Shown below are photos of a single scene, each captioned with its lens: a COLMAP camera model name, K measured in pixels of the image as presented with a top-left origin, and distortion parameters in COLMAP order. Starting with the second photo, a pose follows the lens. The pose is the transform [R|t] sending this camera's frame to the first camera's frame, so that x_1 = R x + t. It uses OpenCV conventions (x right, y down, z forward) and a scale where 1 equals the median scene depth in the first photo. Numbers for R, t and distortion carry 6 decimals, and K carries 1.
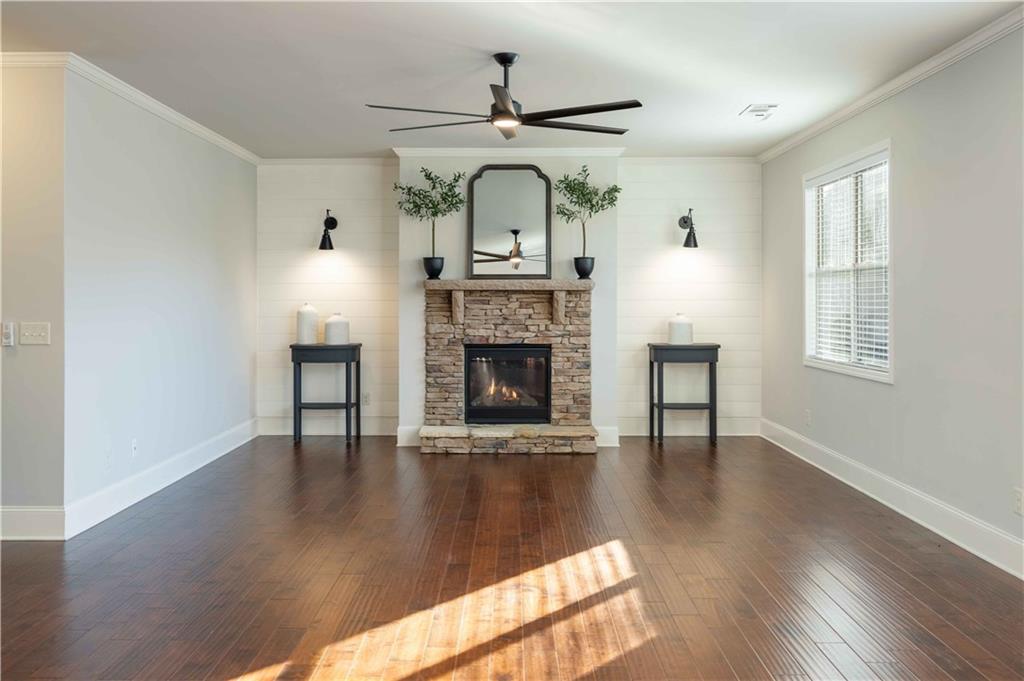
lens RADIAL K [[961.9, 0, 512.4], [0, 961.9, 303.0], [0, 0, 1]] dist [-0.002090, 0.002002]
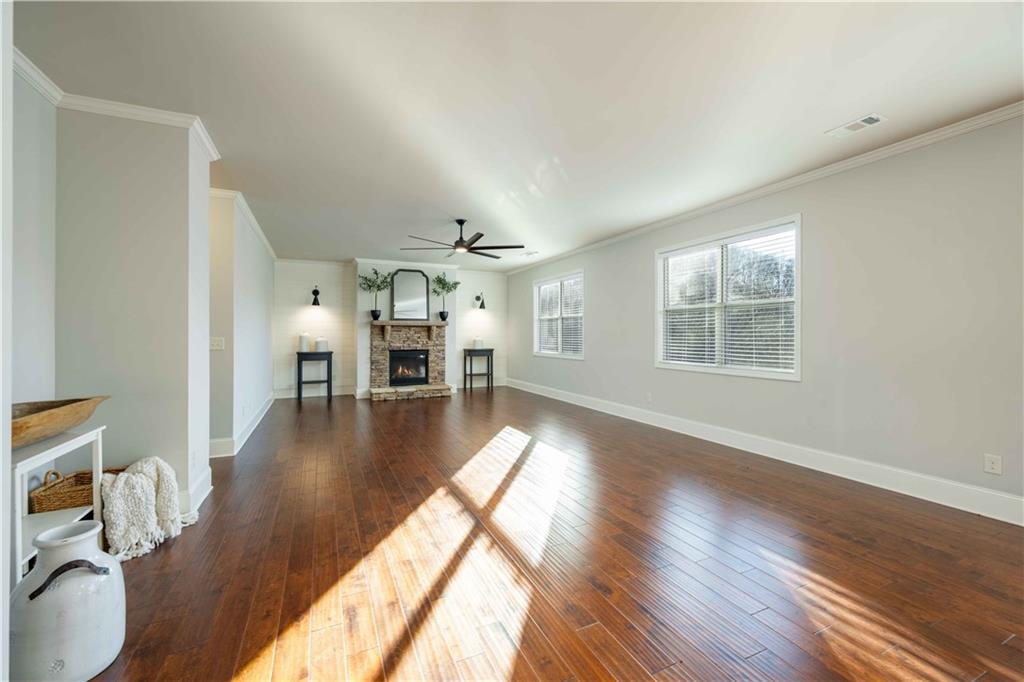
lens RADIAL K [[407.8, 0, 514.6], [0, 407.8, 334.1], [0, 0, 1]] dist [0.000161, 0.000034]
pose [[0.904446, -0.001521, 0.426586, -0.188103], [0.004385, 0.999974, -0.005732, 0.012793], [-0.426566, 0.007055, 0.904429, 0.038729]]
